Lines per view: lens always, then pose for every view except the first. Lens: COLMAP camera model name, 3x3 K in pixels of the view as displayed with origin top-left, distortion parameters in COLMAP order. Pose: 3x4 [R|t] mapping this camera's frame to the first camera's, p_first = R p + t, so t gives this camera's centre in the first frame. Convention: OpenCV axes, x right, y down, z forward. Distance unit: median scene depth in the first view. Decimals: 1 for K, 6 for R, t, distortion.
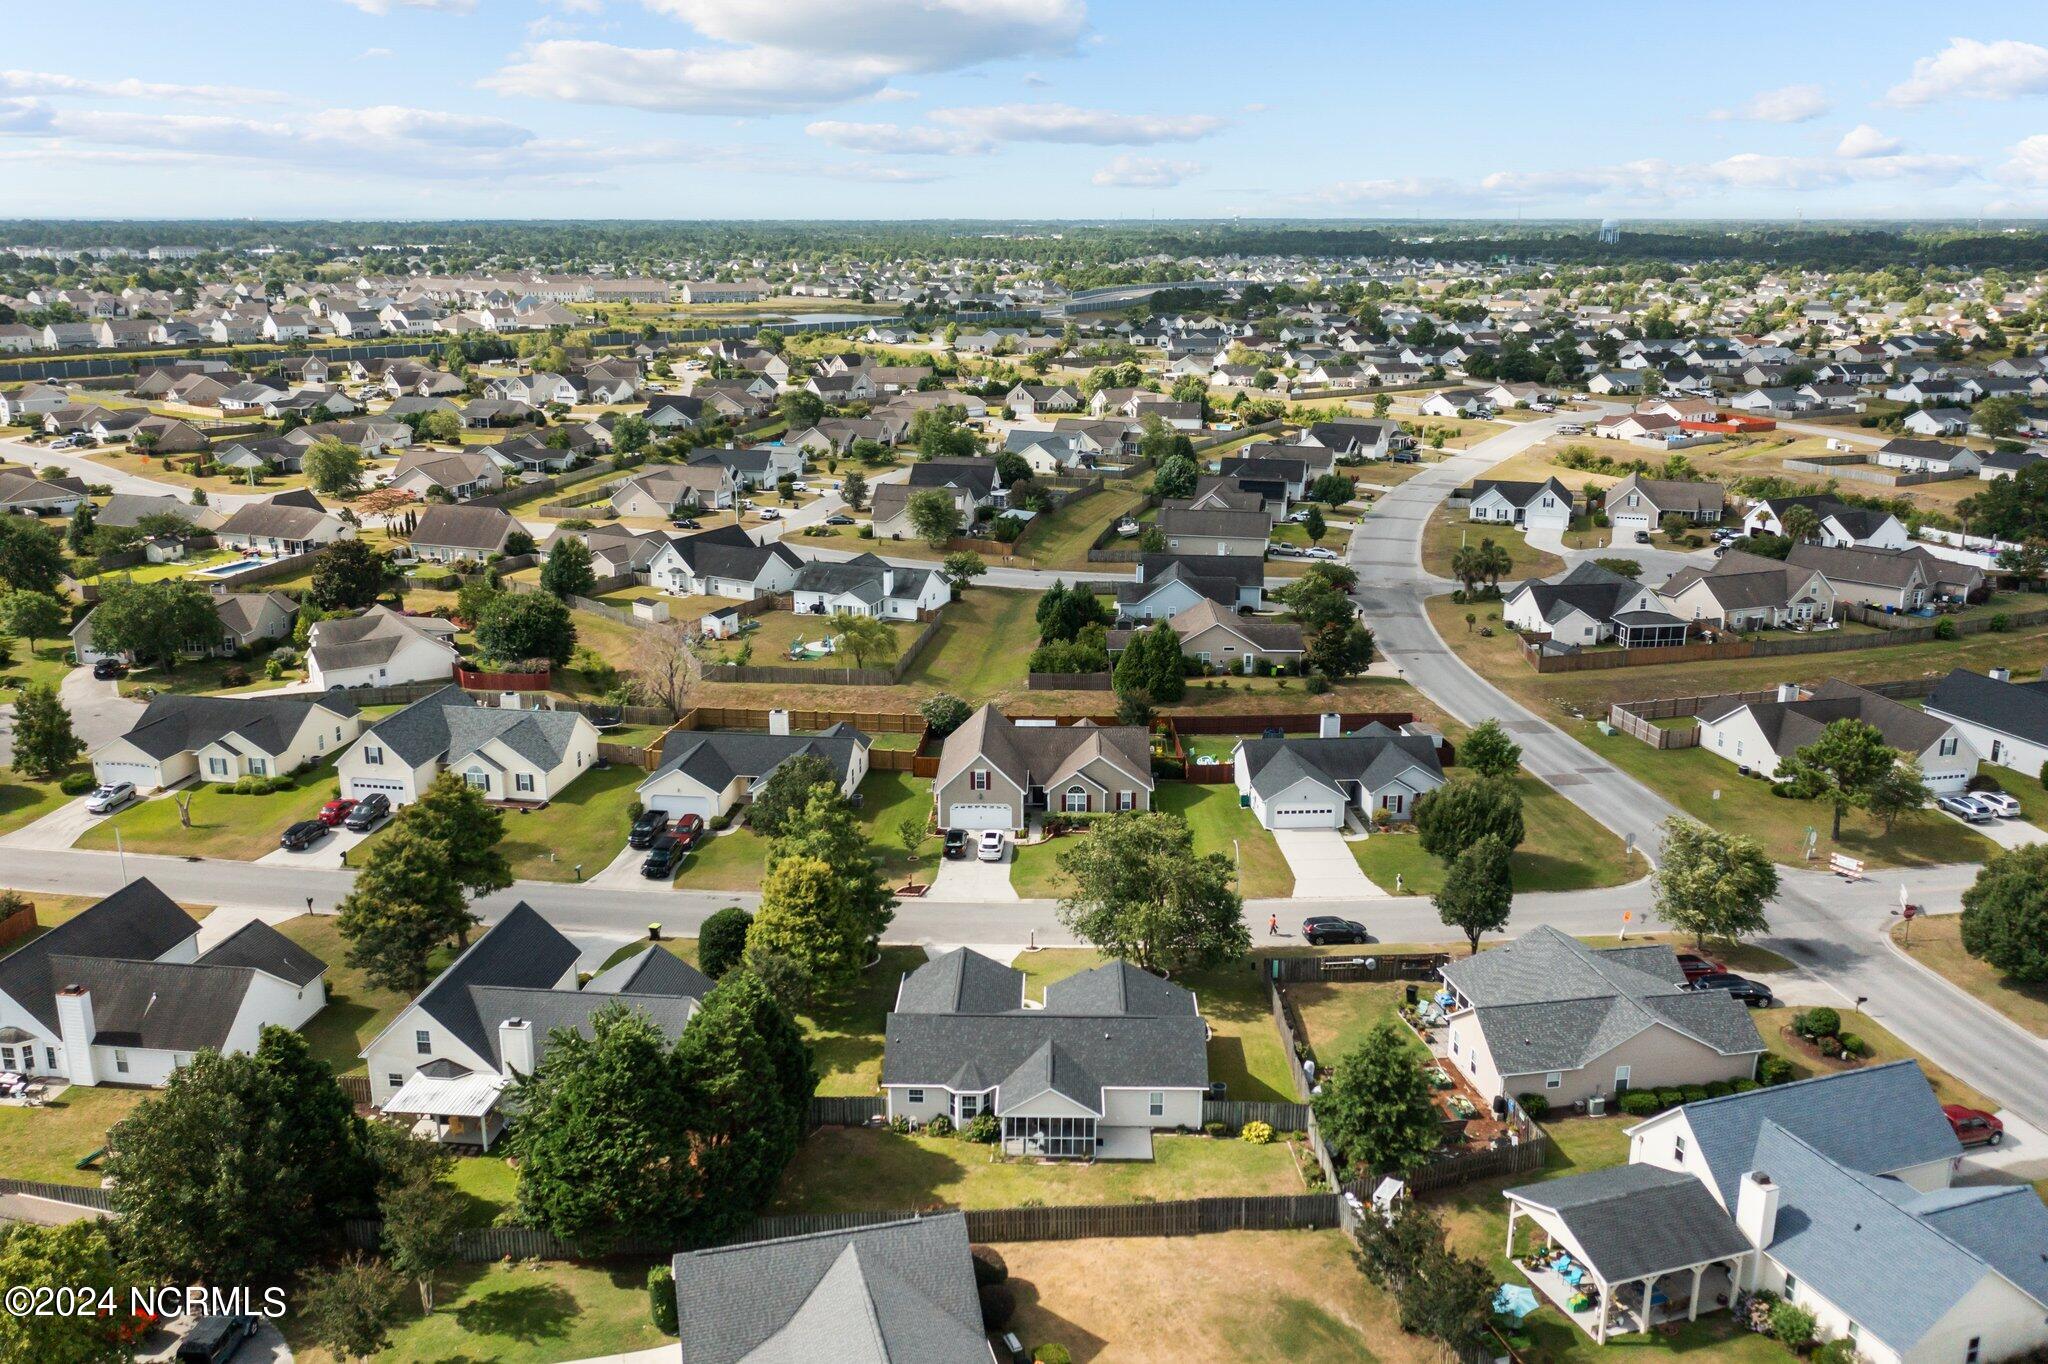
lens RADIAL K [[1671.6, 0, 1016.2], [0, 1671.6, 740.1], [0, 0, 1]] dist [-0.006831, 0.014607]
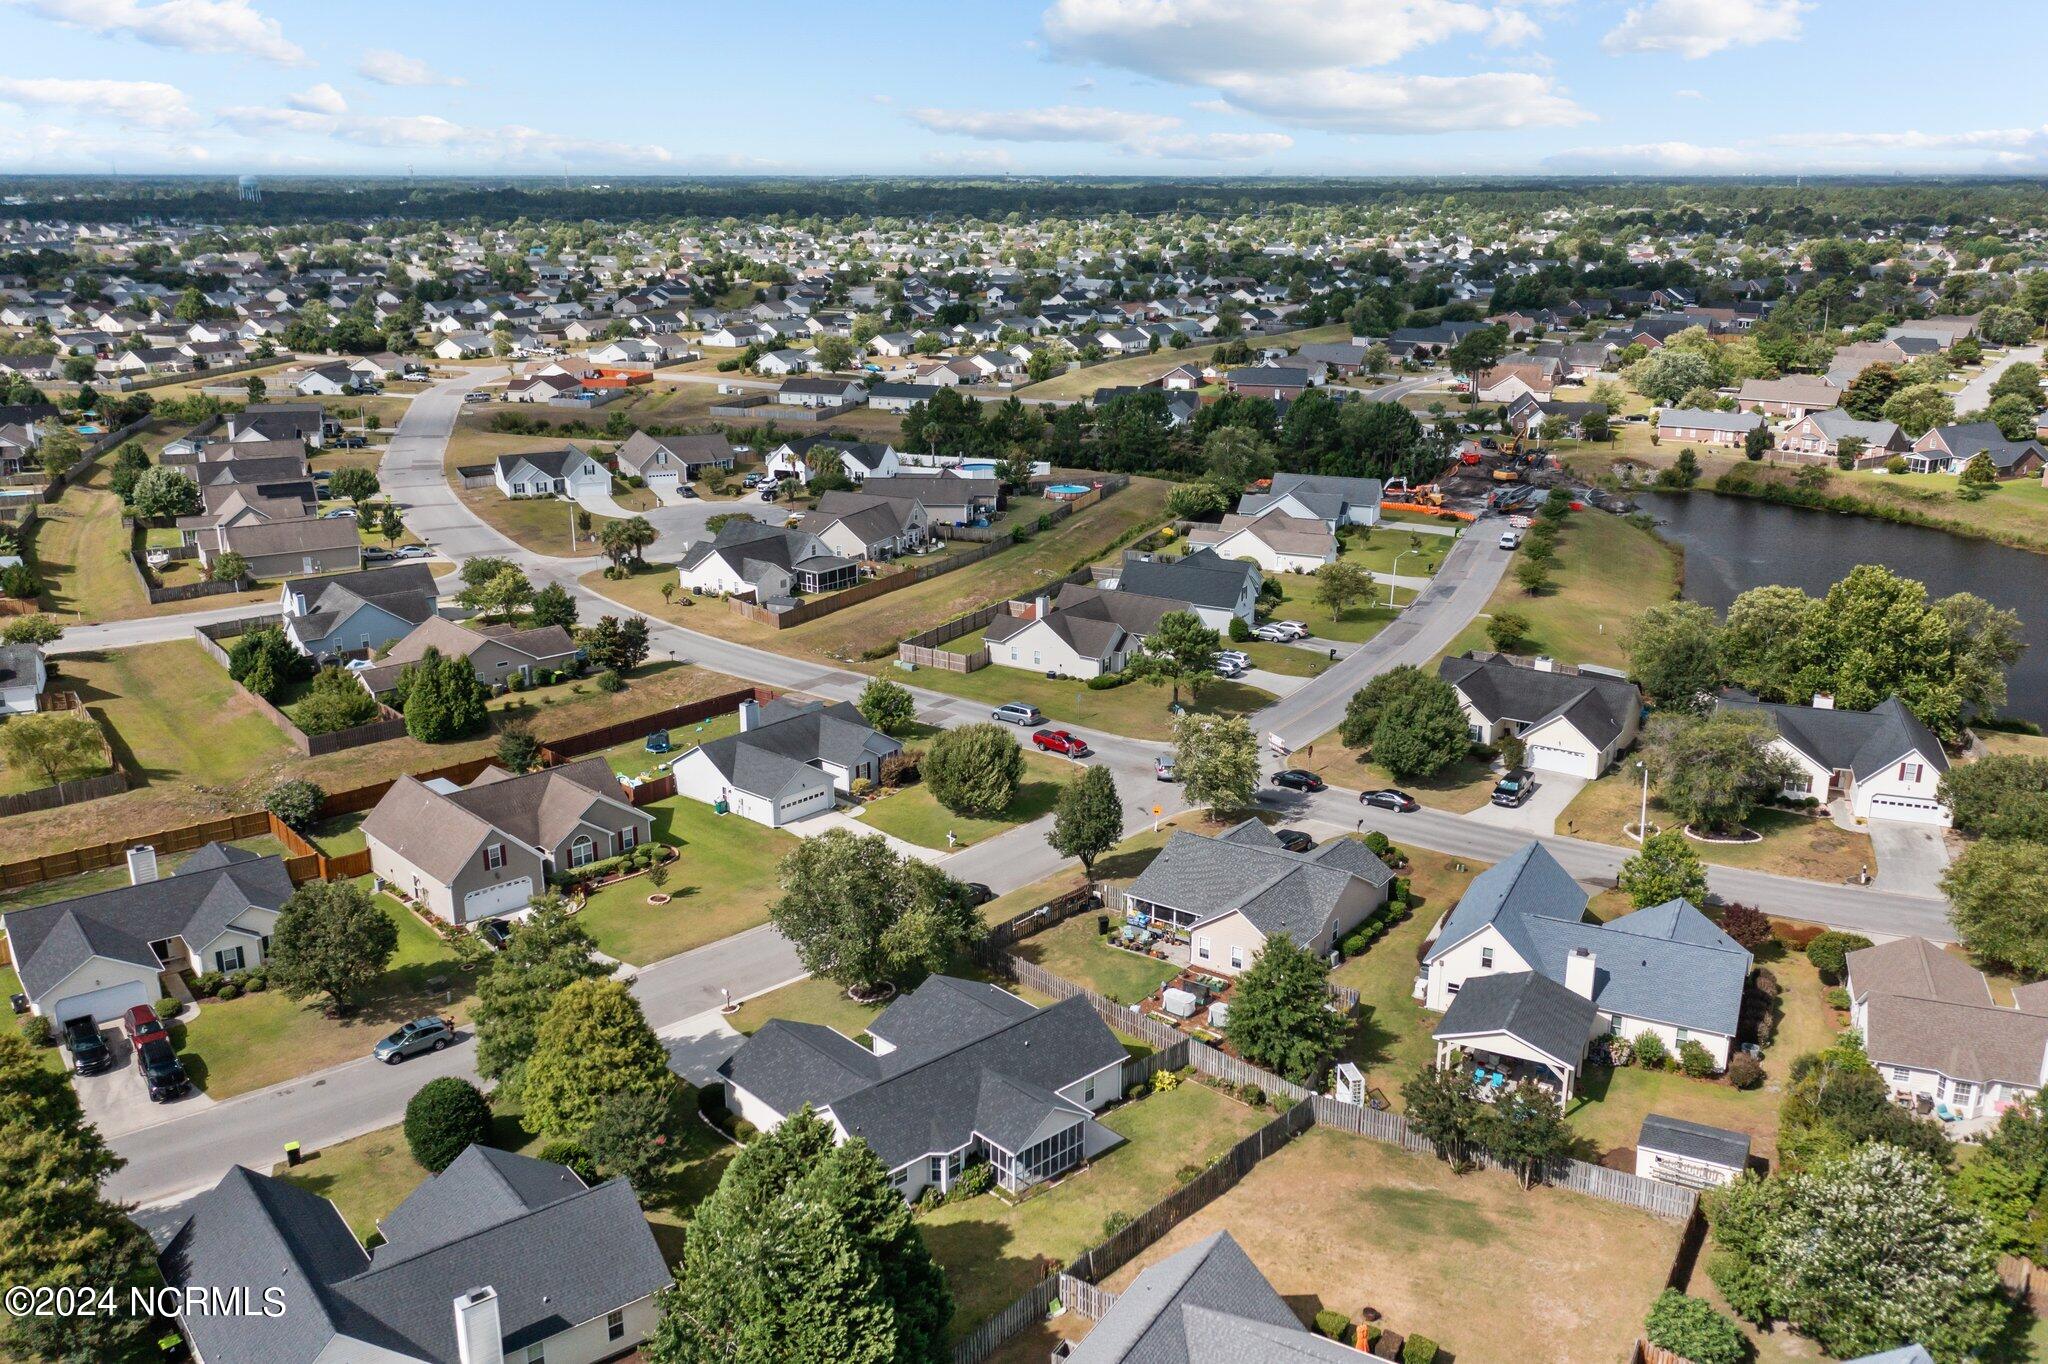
lens RADIAL K [[1684.6, 0, 1024.0], [0, 1684.6, 682.0], [0, 0, 1]] dist [-0.004171, -0.004771]
pose [[0.715684, -0.199968, 0.669185, -0.572850], [0.206705, 0.975857, 0.070541, -0.101770], [-0.667135, 0.087839, 0.739740, 0.252491]]
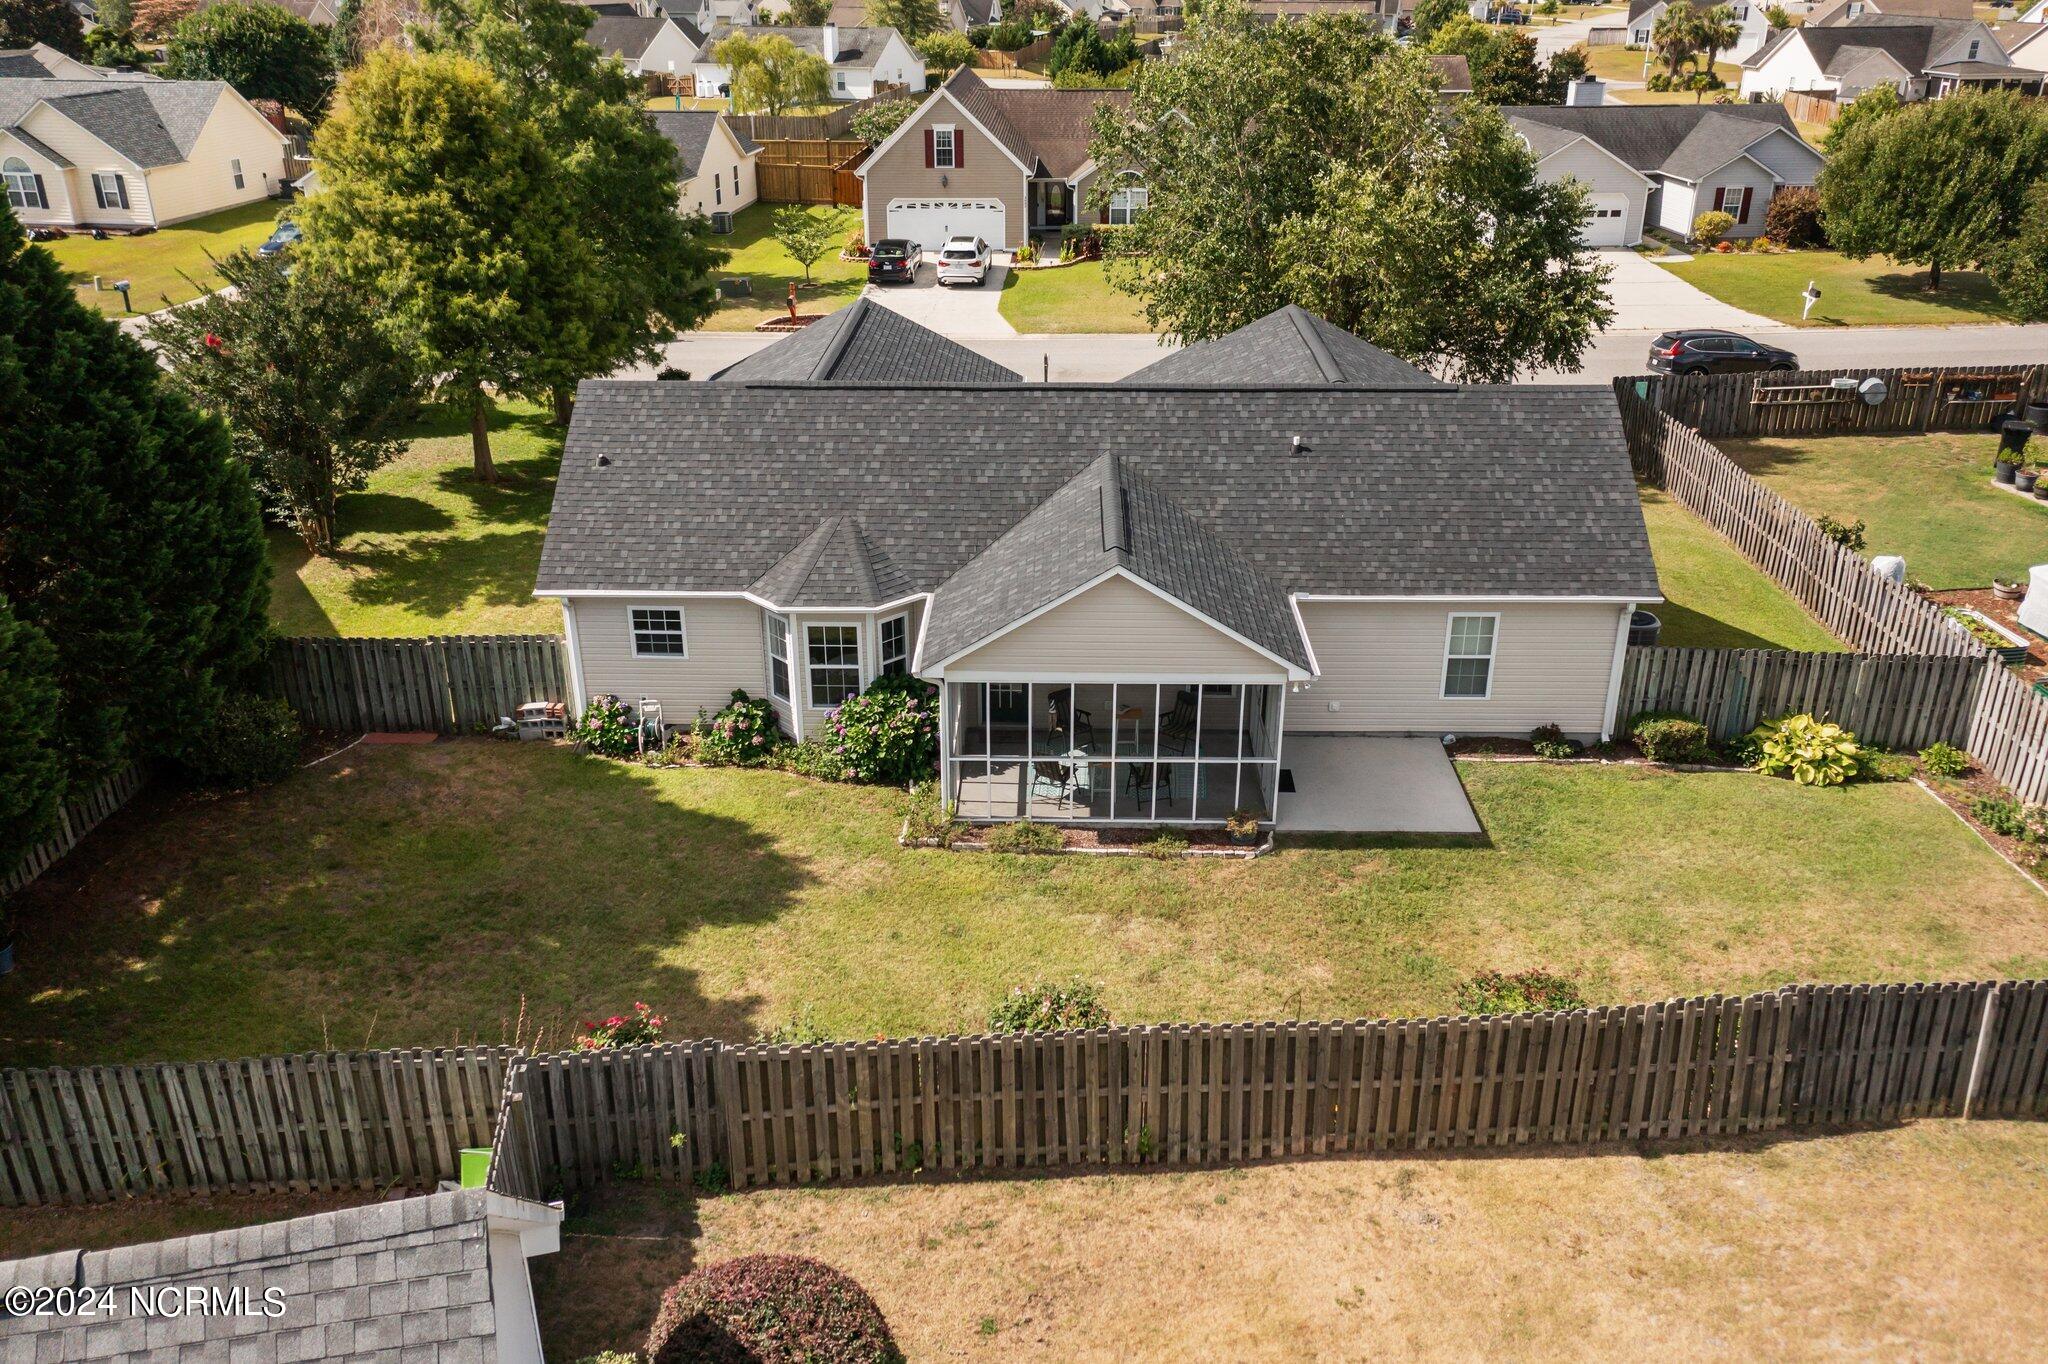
lens RADIAL K [[1642.9, 0, 1024.0], [0, 1642.9, 682.0], [0, 0, 1]] dist [-0.015813, 0.000773]
pose [[0.999999, -0.000510, -0.001017, 0.005430], [0.000631, 0.992496, 0.122277, 0.185911], [0.000947, -0.122277, 0.992496, 0.708771]]
